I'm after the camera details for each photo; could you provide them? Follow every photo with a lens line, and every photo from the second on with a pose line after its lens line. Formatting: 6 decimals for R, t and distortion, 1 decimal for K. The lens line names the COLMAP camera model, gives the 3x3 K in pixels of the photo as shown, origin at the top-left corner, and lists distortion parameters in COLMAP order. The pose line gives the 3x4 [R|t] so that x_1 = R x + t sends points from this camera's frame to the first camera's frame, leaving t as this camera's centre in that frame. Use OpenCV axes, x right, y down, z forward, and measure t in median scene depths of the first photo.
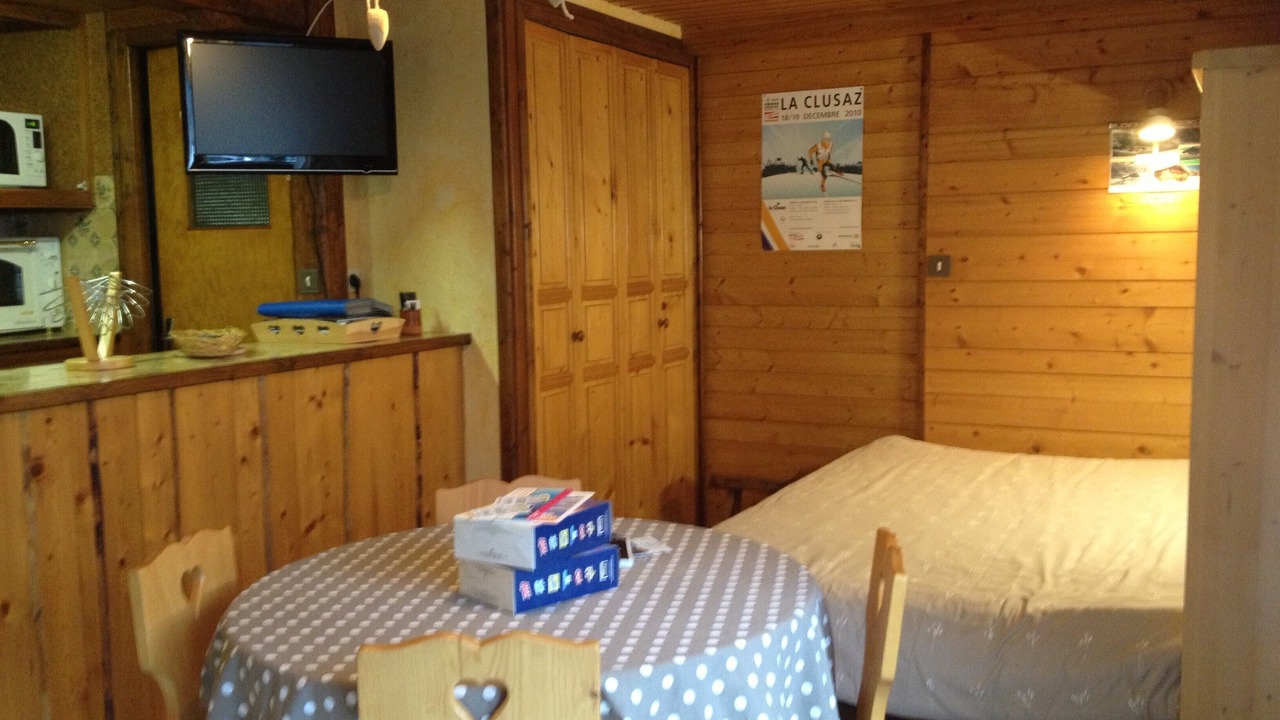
lens RADIAL K [[1215.6, 0, 629.6], [0, 1215.6, 371.4], [0, 0, 1]] dist [0.014922, 0.000000]
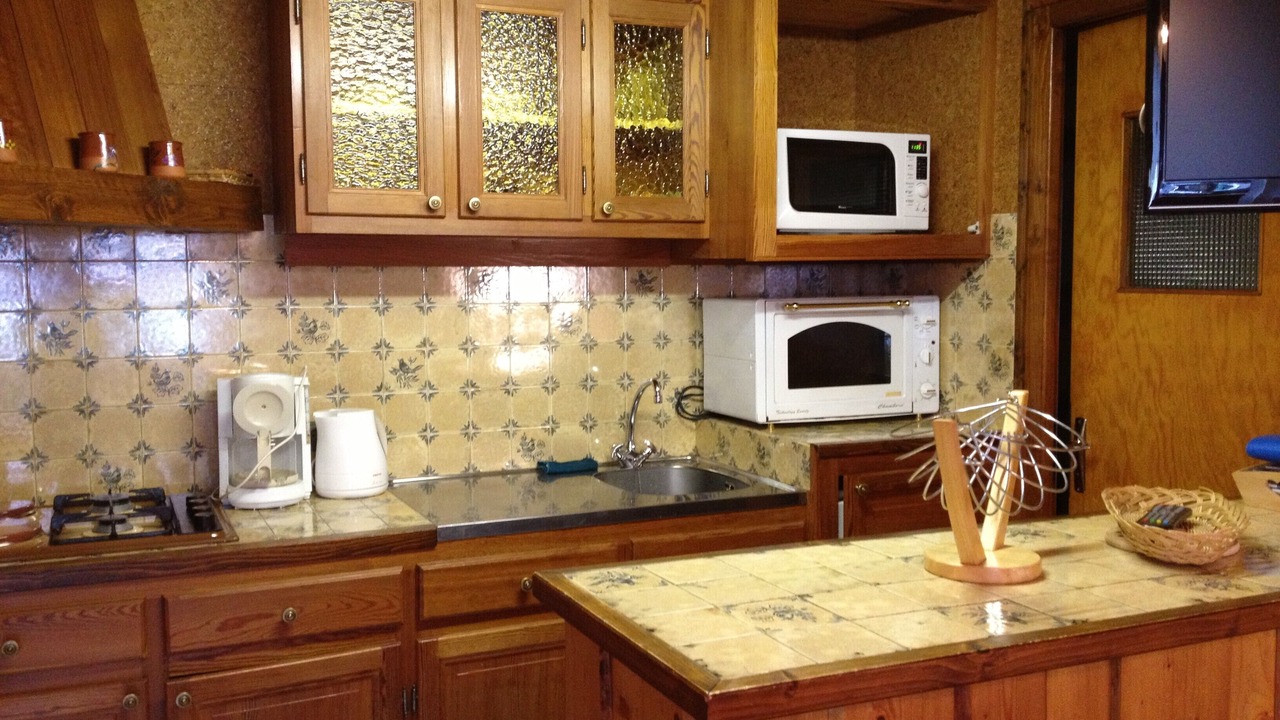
lens RADIAL K [[1215.6, 0, 630.2], [0, 1215.6, 356.9], [0, 0, 1]] dist [0.014922, 0.000000]
pose [[0.771131, 0.059103, -0.633928, -0.143234], [-0.072681, 0.997345, 0.004574, -0.064227], [0.632515, 0.042547, 0.773379, 0.313633]]
